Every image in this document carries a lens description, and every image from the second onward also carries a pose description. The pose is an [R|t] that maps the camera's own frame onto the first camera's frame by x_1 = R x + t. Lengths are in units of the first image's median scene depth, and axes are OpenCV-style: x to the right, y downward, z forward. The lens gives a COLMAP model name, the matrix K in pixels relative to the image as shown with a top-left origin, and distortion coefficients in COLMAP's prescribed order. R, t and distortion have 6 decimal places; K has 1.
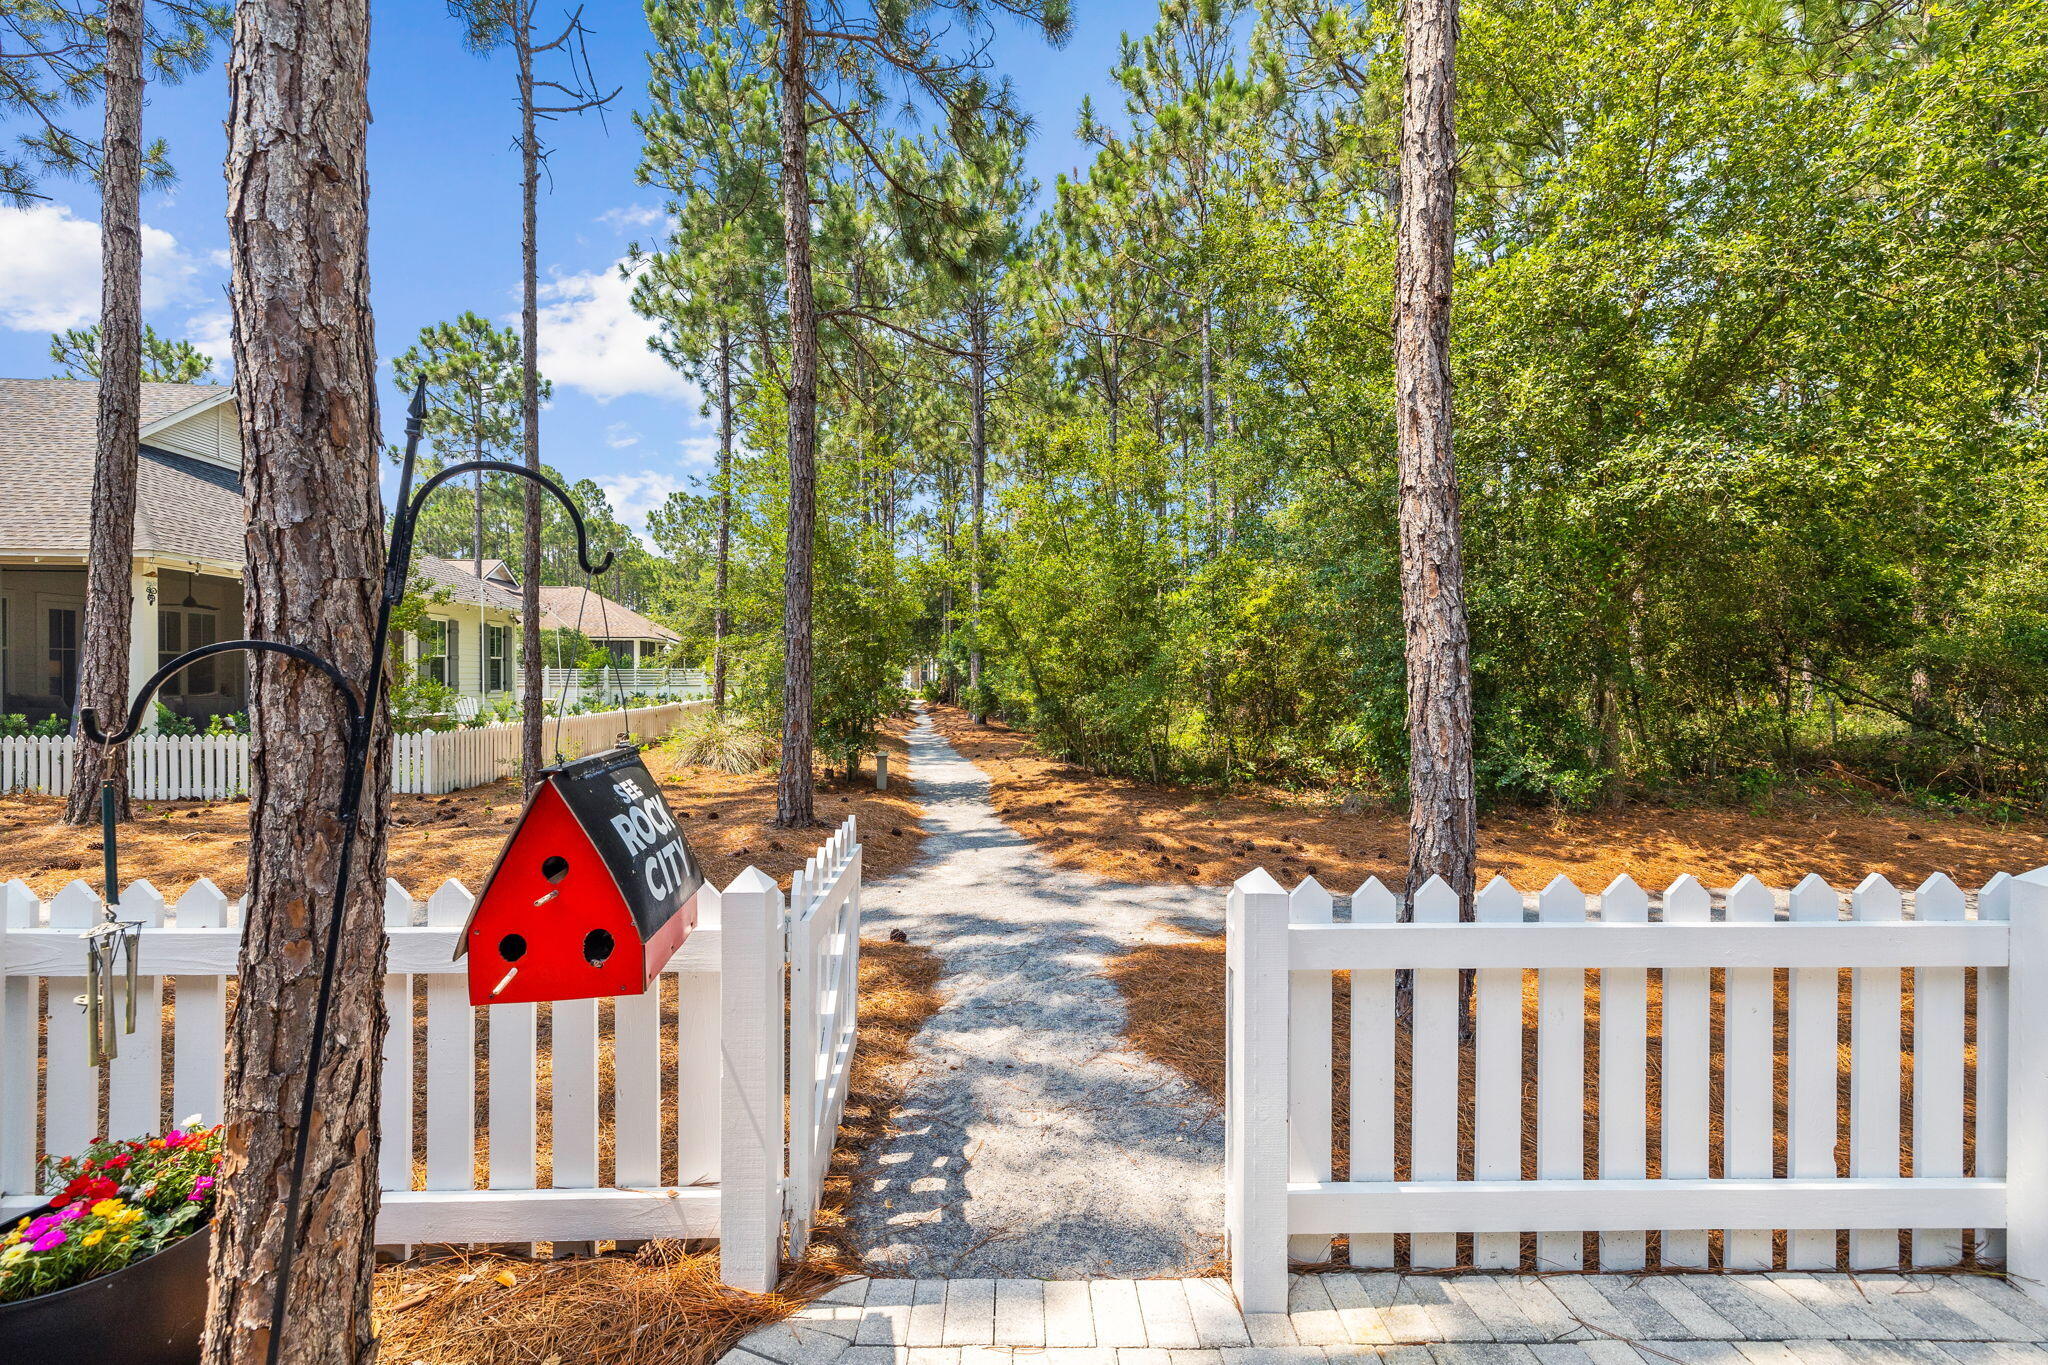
lens RADIAL K [[868.5, 0, 1023.9], [0, 868.5, 678.0], [0, 0, 1]] dist [0.004973, -0.000790]
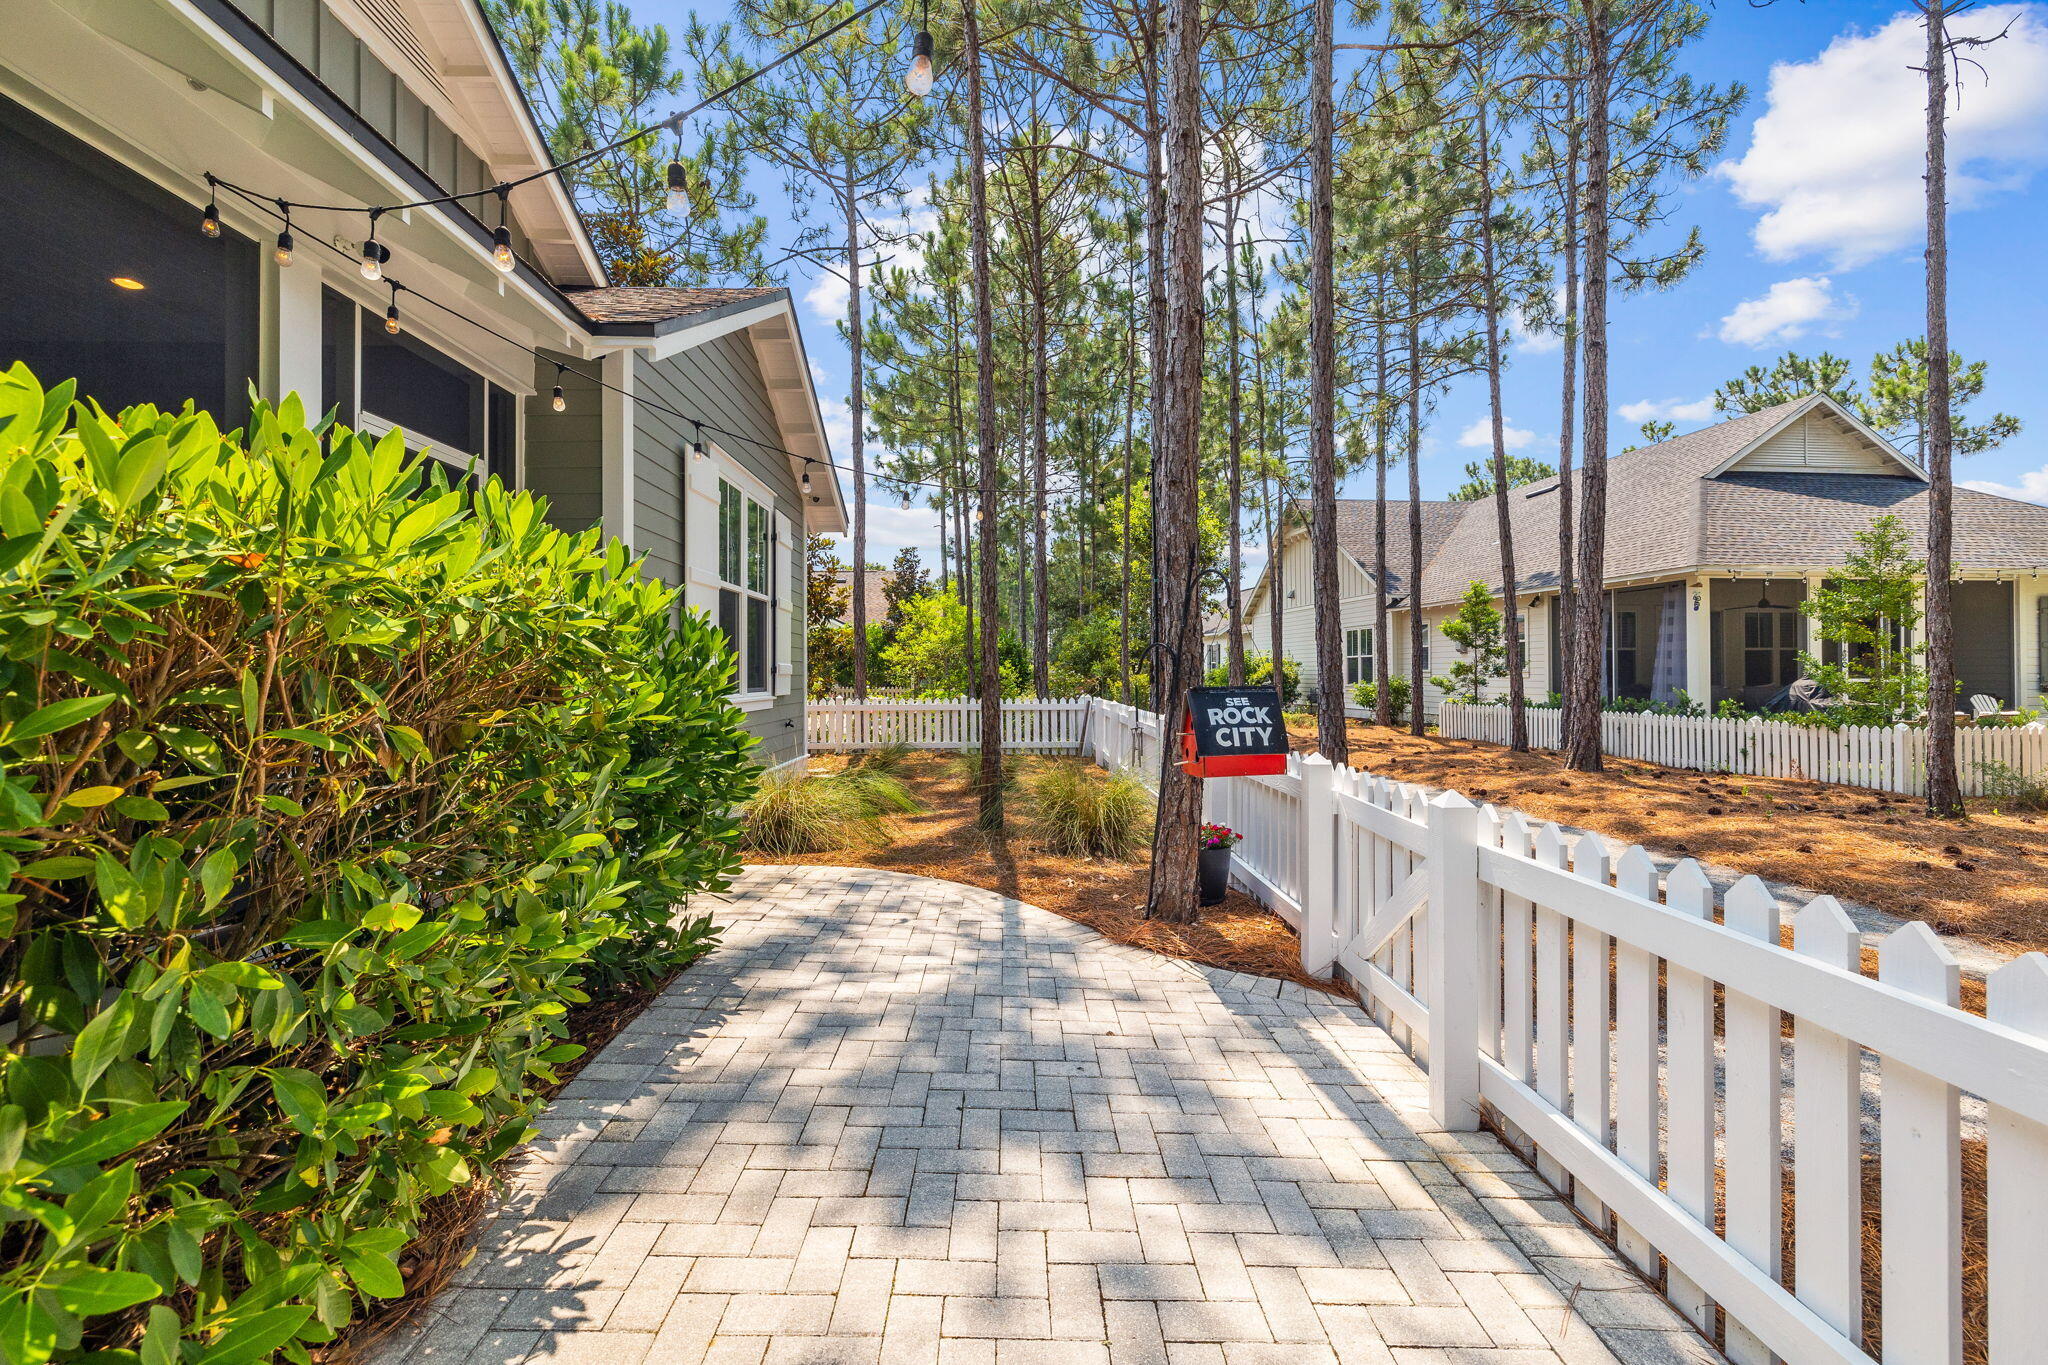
lens RADIAL K [[868.5, 0, 1025.6], [0, 868.5, 672.2], [0, 0, 1]] dist [0.004973, -0.000790]
pose [[0.011798, -0.000096, -0.999930, 0.241666], [-0.001470, 0.999999, -0.000113, 0.005683], [0.999929, 0.001471, 0.011798, 0.058035]]
